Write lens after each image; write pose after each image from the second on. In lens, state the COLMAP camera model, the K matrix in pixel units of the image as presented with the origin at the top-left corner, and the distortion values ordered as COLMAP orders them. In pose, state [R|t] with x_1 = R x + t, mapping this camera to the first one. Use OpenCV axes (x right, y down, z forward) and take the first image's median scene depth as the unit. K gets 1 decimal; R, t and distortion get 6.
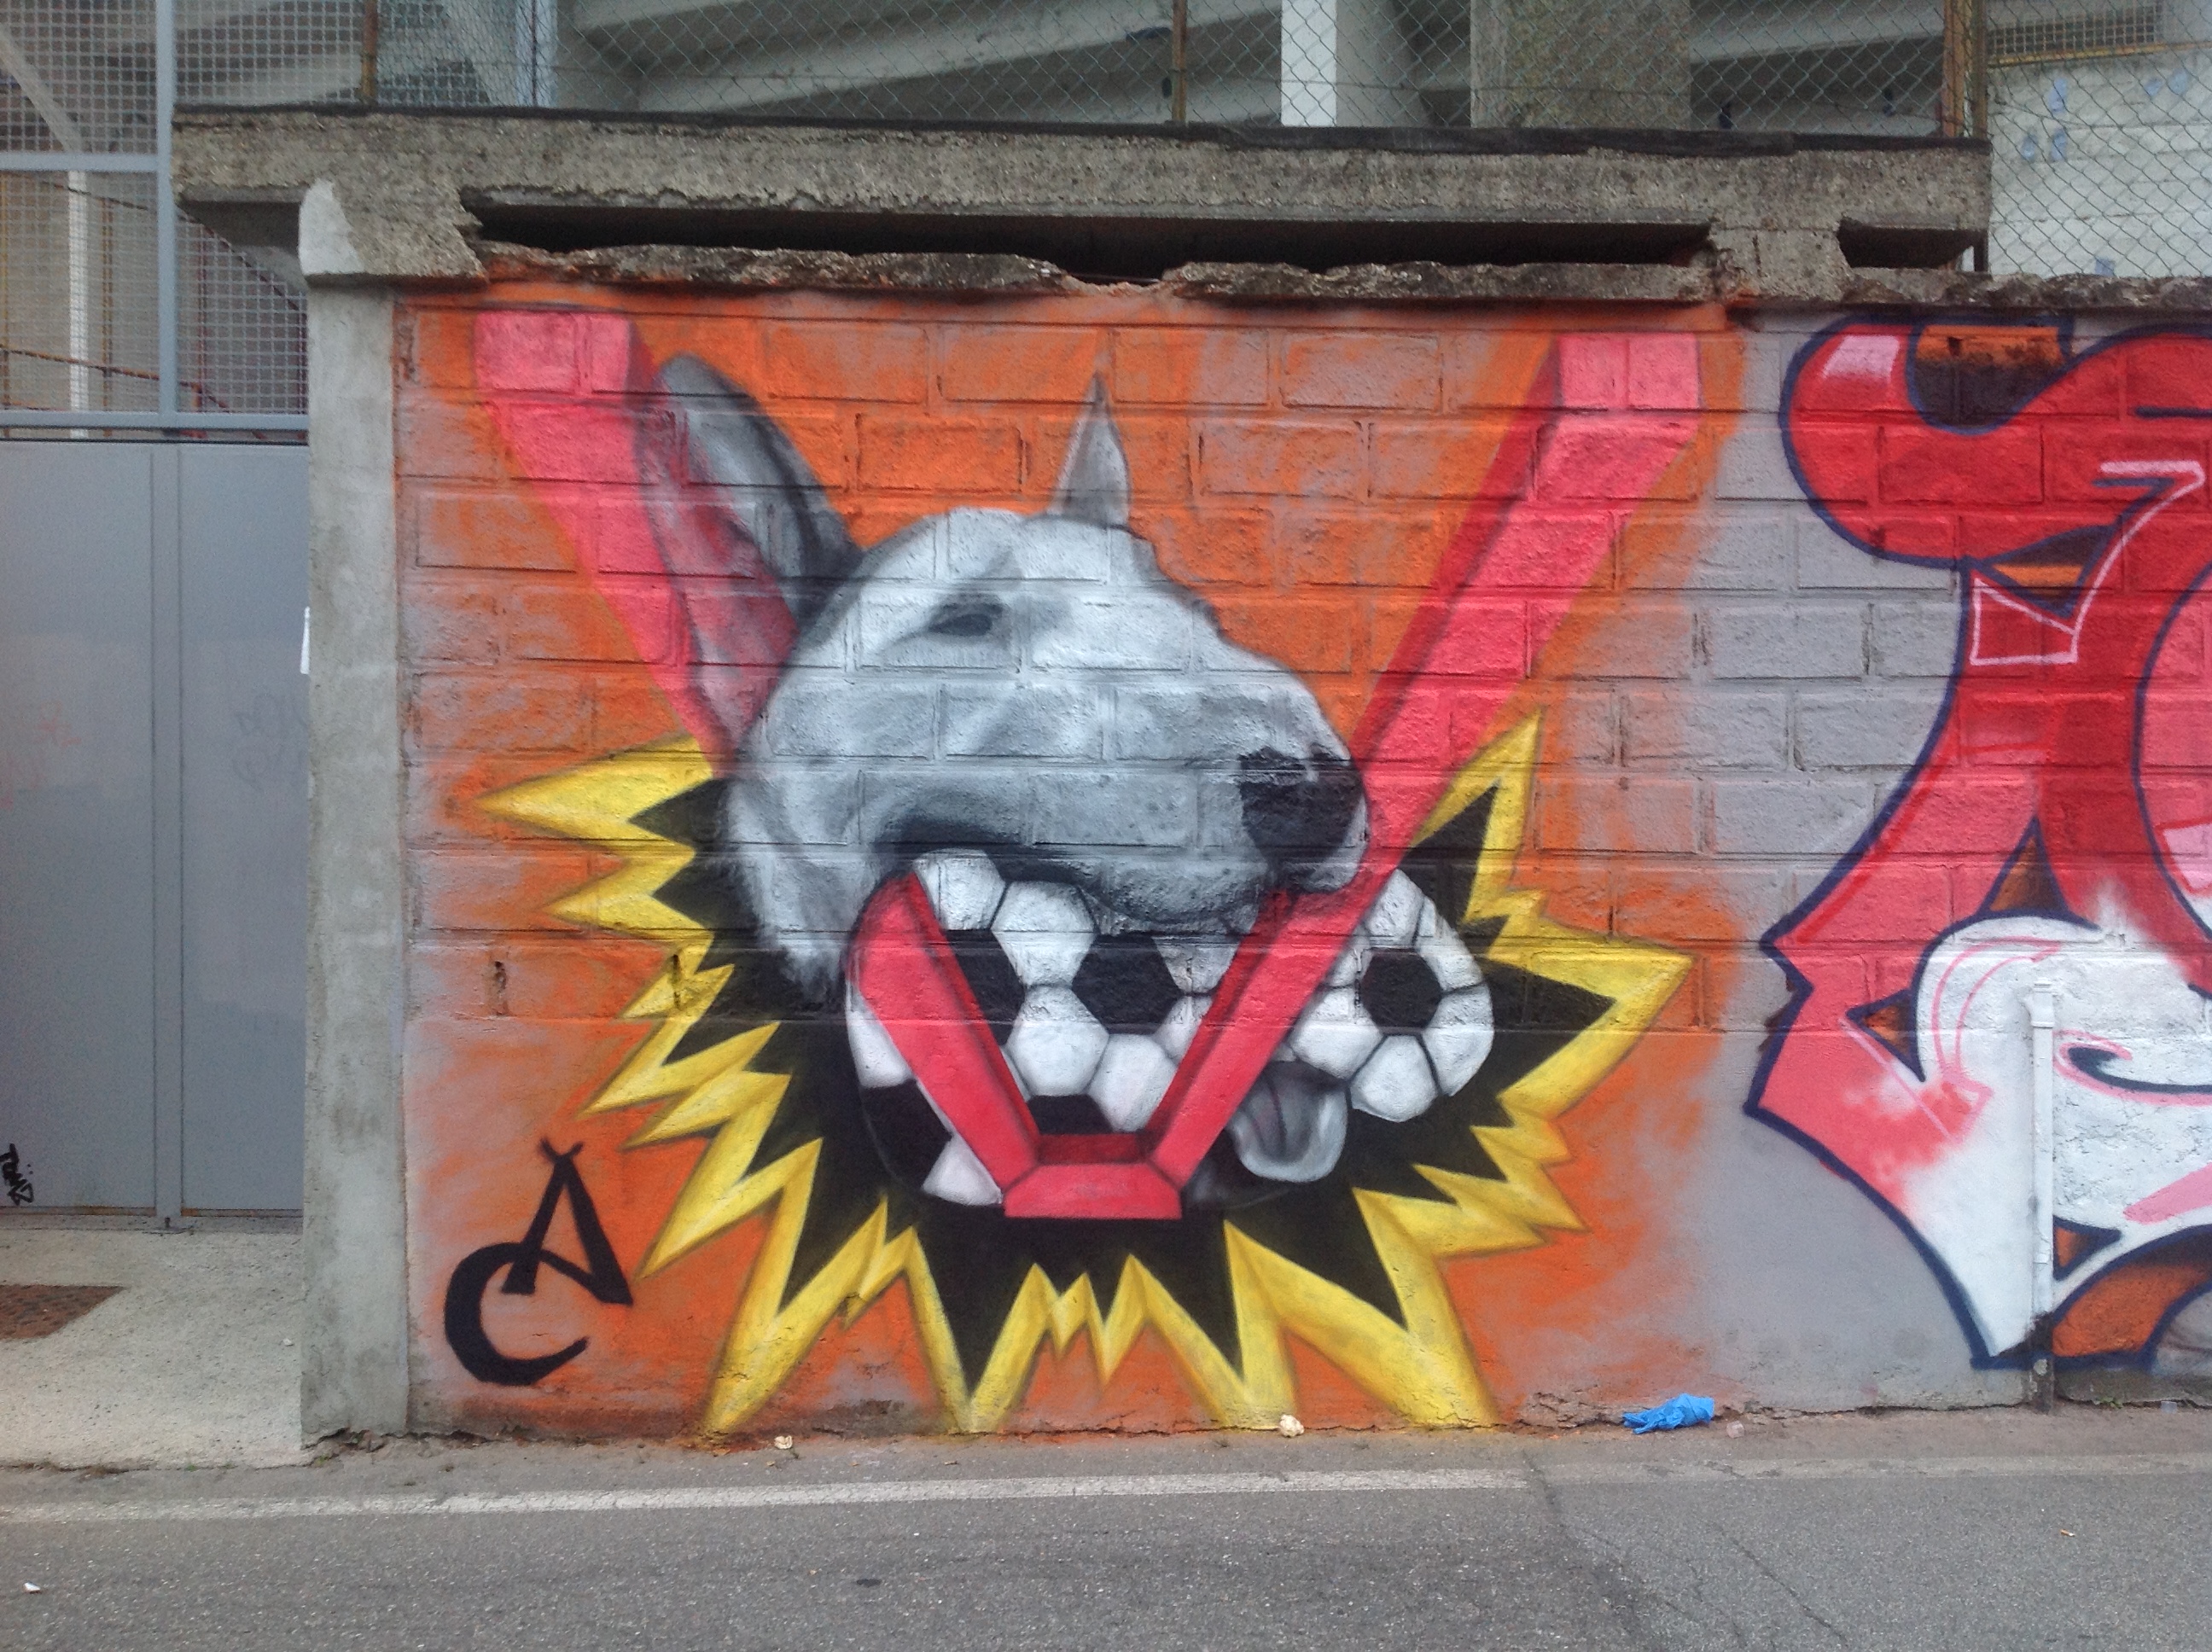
lens RADIAL K [[1957.4, 0, 1100.4], [0, 1957.4, 851.3], [0, 0, 1]] dist [0.091372, -0.155554]
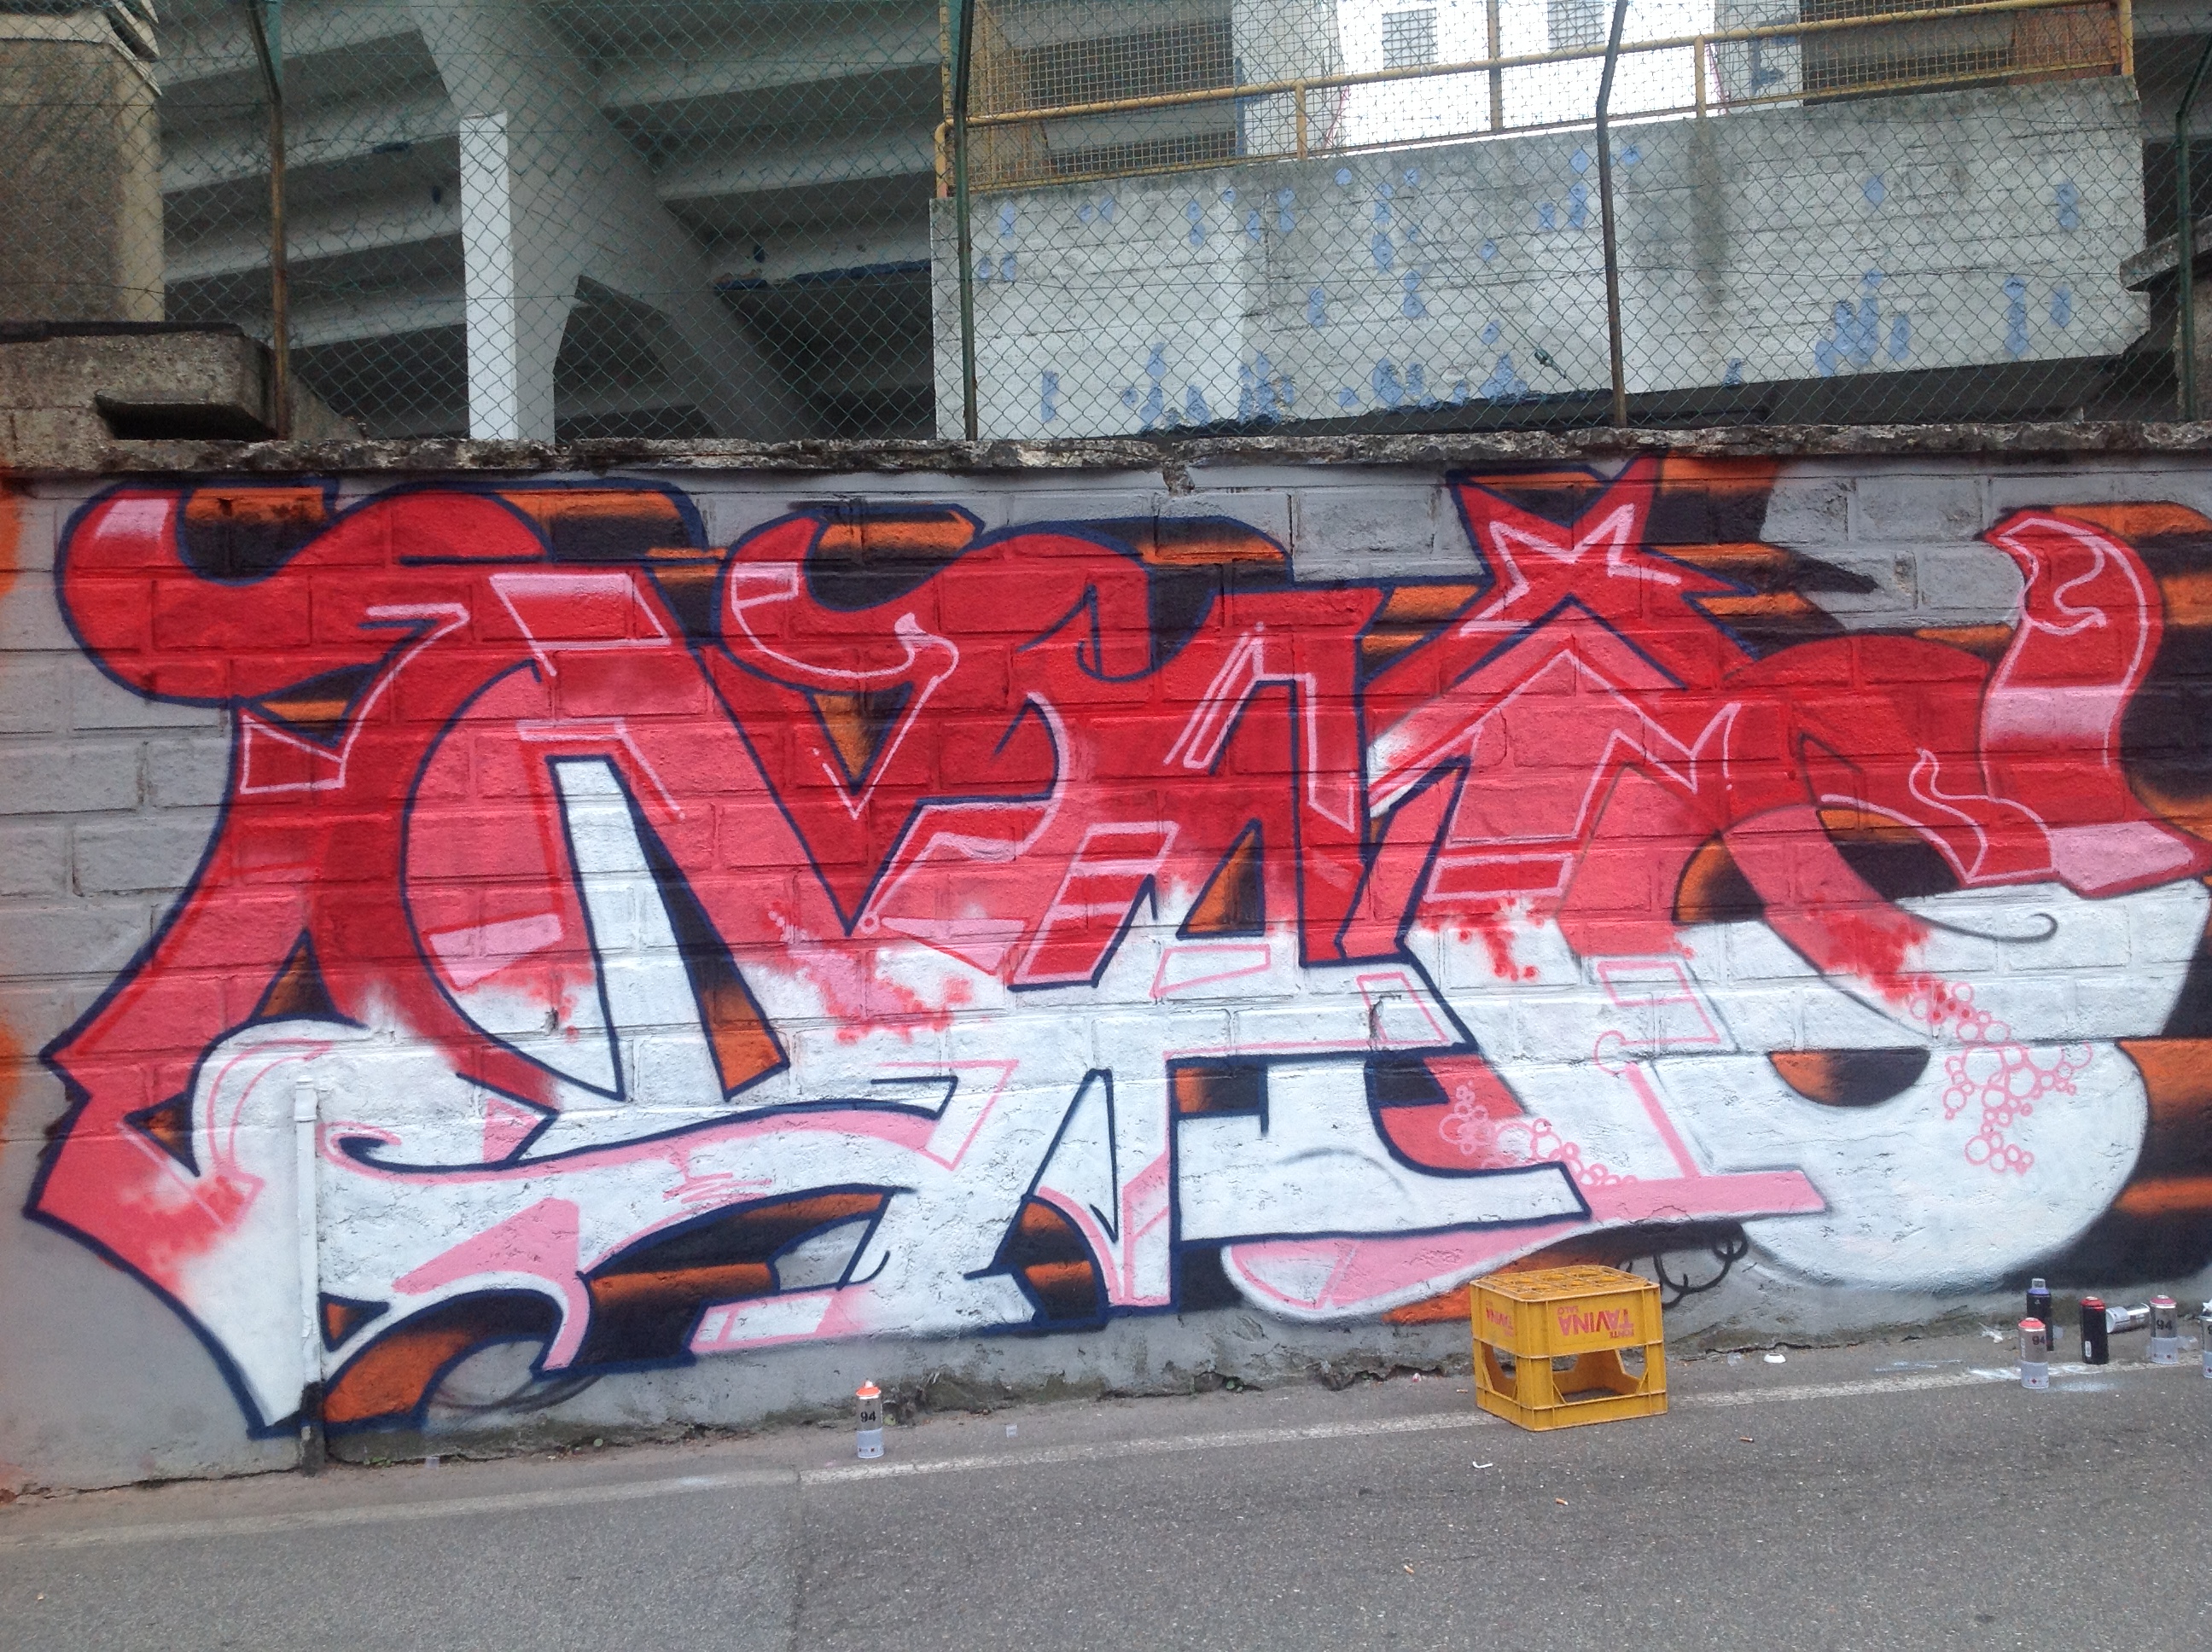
lens RADIAL K [[1957.4, 0, 1105.2], [0, 1957.4, 827.9], [0, 0, 1]] dist [0.091372, -0.155554]
pose [[0.996247, -0.041831, 0.075780, 0.835845], [0.044705, 0.998328, -0.036644, -0.013264], [-0.074121, 0.039894, 0.996451, -0.133278]]
